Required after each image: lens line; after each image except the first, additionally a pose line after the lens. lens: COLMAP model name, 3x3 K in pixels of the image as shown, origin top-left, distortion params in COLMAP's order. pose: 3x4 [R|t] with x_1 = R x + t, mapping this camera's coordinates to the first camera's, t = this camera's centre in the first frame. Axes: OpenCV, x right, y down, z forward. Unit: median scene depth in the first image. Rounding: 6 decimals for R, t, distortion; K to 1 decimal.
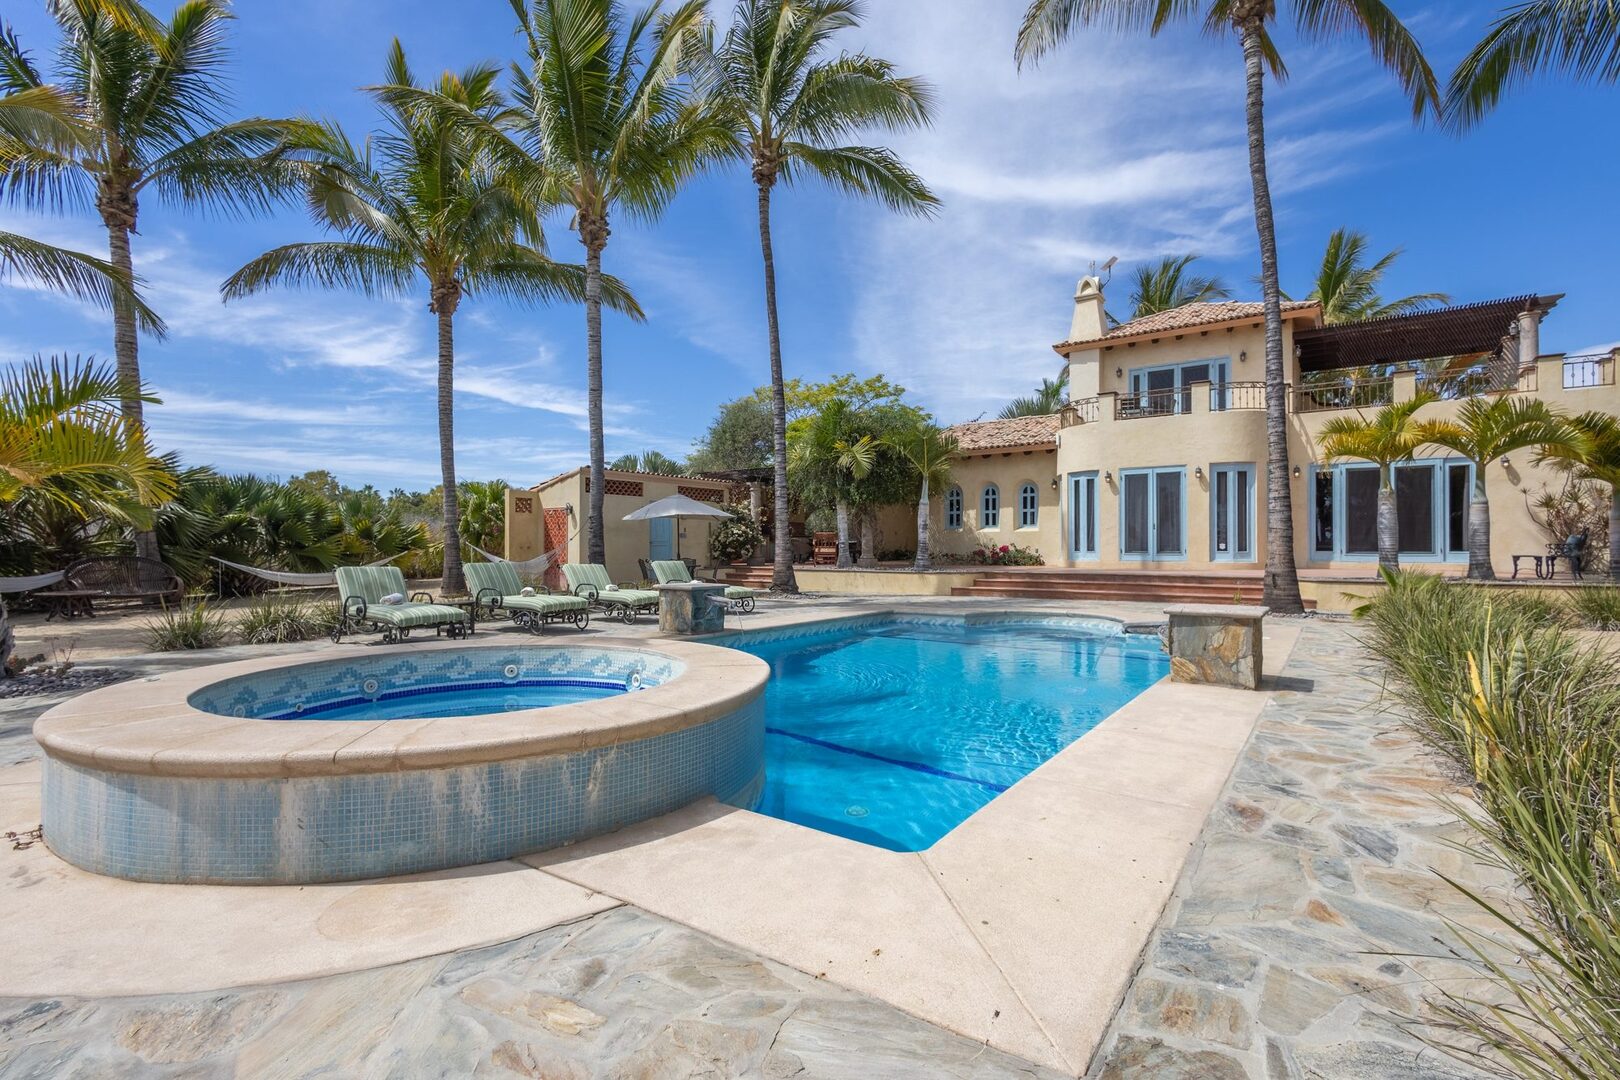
lens RADIAL K [[728.0, 0, 819.5], [0, 728.0, 538.9], [0, 0, 1]] dist [-0.000591, 0.000060]
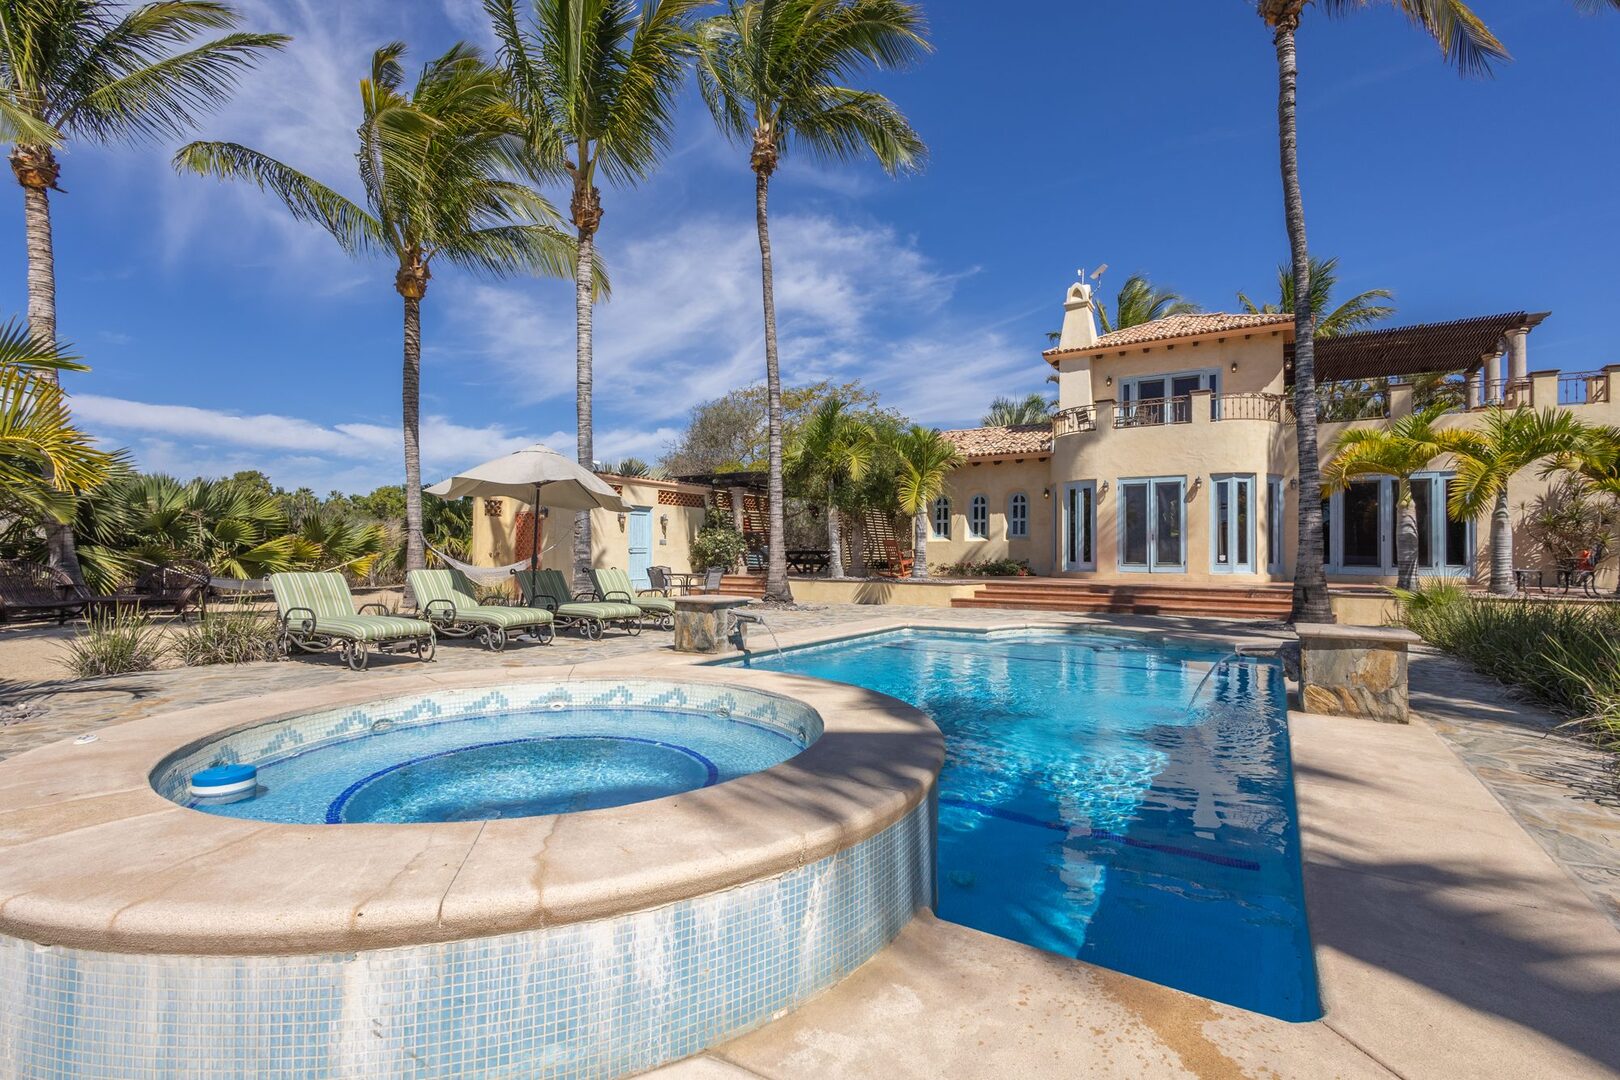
lens RADIAL K [[728.0, 0, 818.1], [0, 728.0, 539.2], [0, 0, 1]] dist [-0.000591, 0.000060]
pose [[0.998095, 0.008594, 0.061099, -0.078464], [-0.007891, 0.999900, -0.011747, 0.000637], [-0.061194, 0.011243, 0.998063, 0.076930]]
